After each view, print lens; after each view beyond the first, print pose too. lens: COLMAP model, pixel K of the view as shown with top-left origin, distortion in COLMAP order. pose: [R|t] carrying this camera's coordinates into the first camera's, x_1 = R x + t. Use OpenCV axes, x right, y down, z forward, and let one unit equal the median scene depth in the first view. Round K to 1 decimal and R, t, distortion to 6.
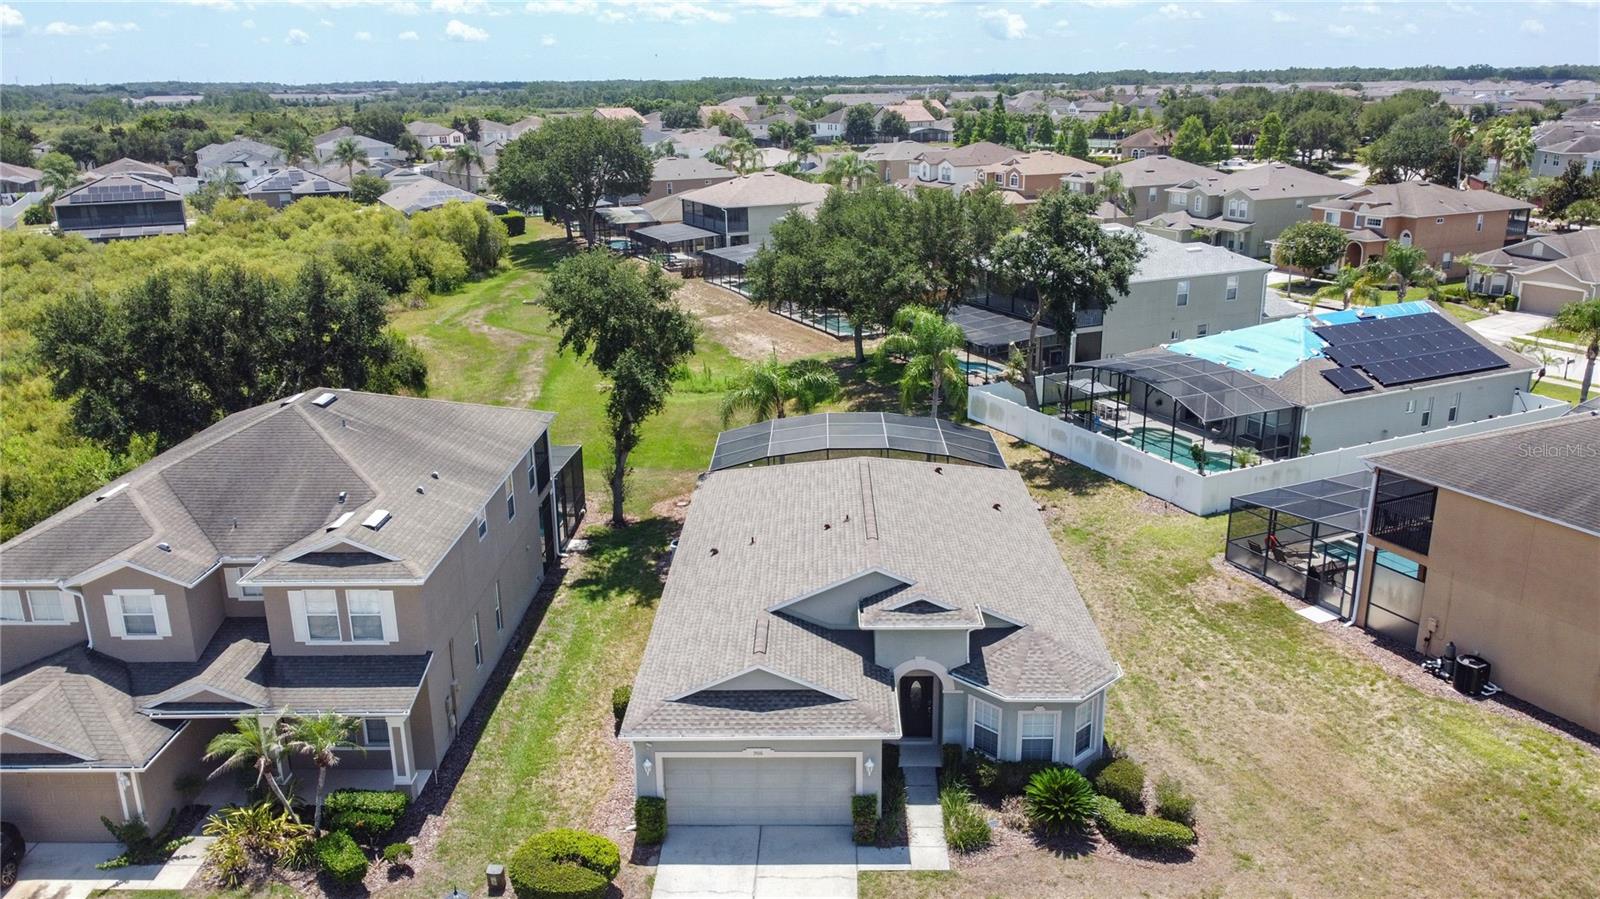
lens RADIAL K [[1209.7, 0, 801.1], [0, 1209.7, 451.3], [0, 0, 1]] dist [0.006477, -0.010419]
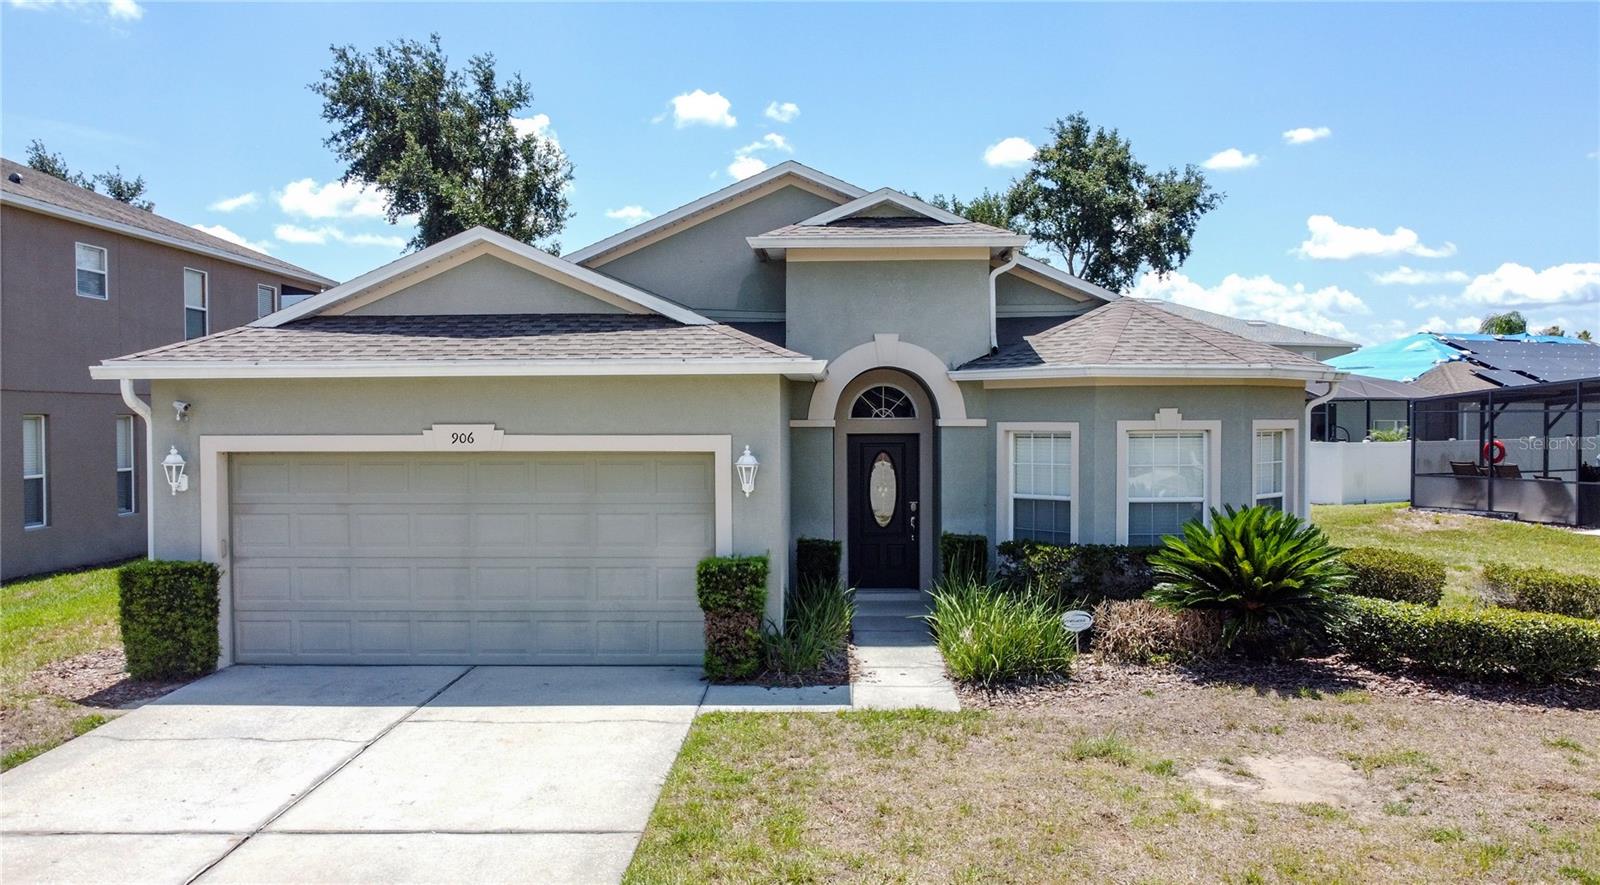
lens RADIAL K [[1233.0, 0, 797.0], [0, 1233.0, 441.6], [0, 0, 1]] dist [0.003812, 0.000346]
pose [[0.999918, 0.009357, -0.008739, 0.069367], [-0.011388, 0.961918, -0.273102, 0.328549], [0.005850, 0.273180, 0.961945, 0.568319]]
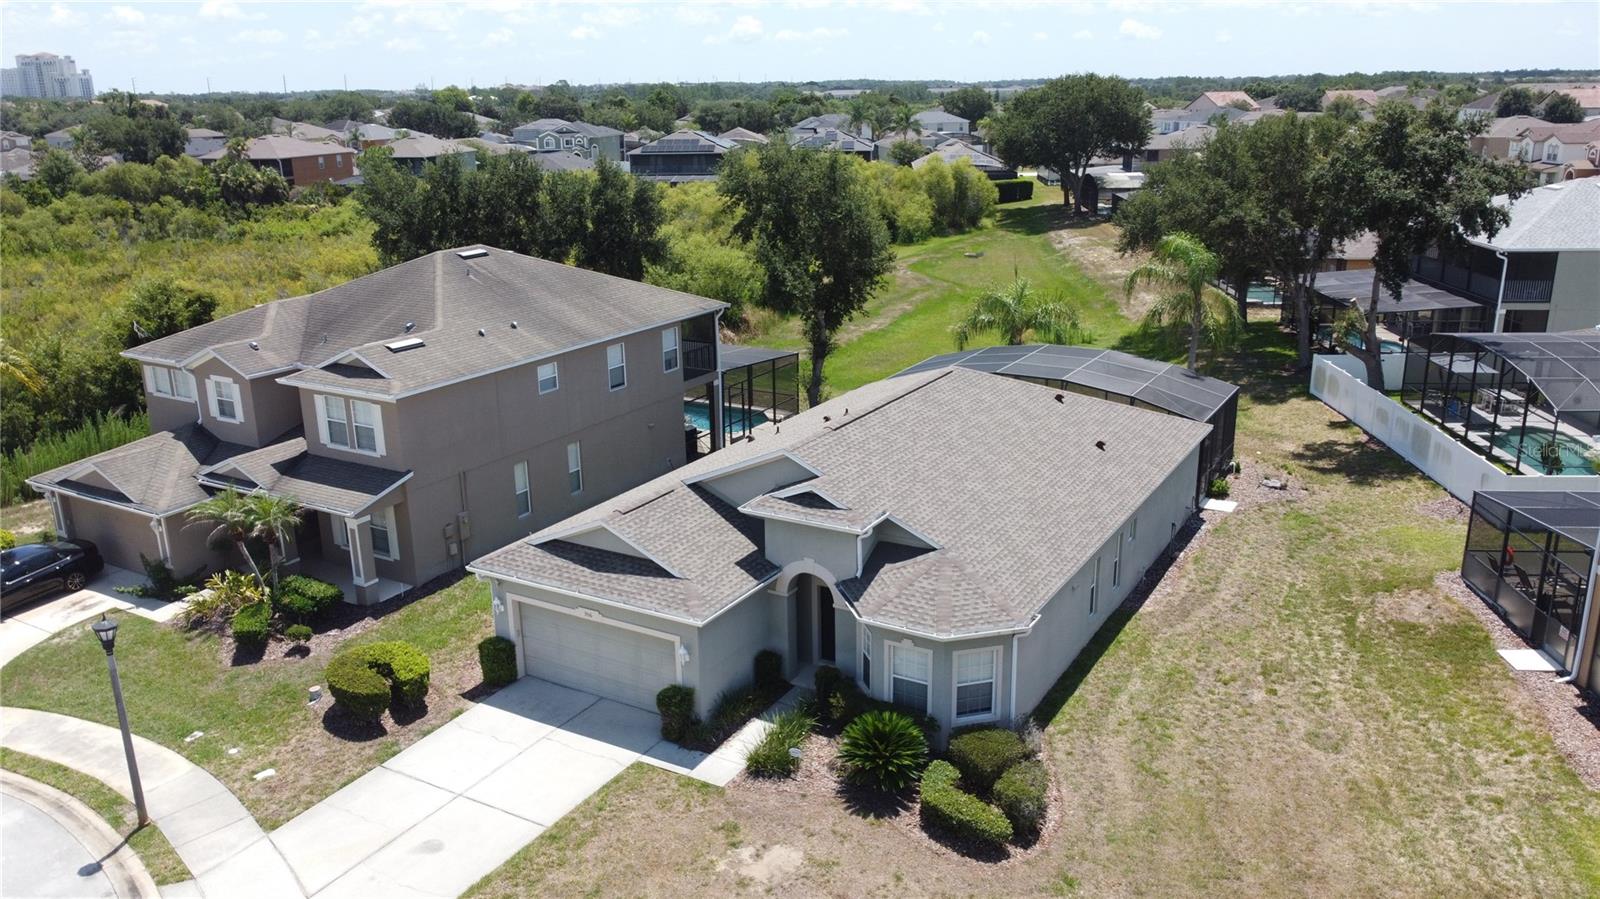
lens RADIAL K [[1209.7, 0, 802.0], [0, 1209.7, 450.9], [0, 0, 1]] dist [0.006477, -0.010419]
pose [[0.870079, 0.140370, -0.472504, 0.485447], [-0.140040, 0.989488, 0.036082, 0.063128], [0.472602, 0.034775, 0.880590, 0.234091]]
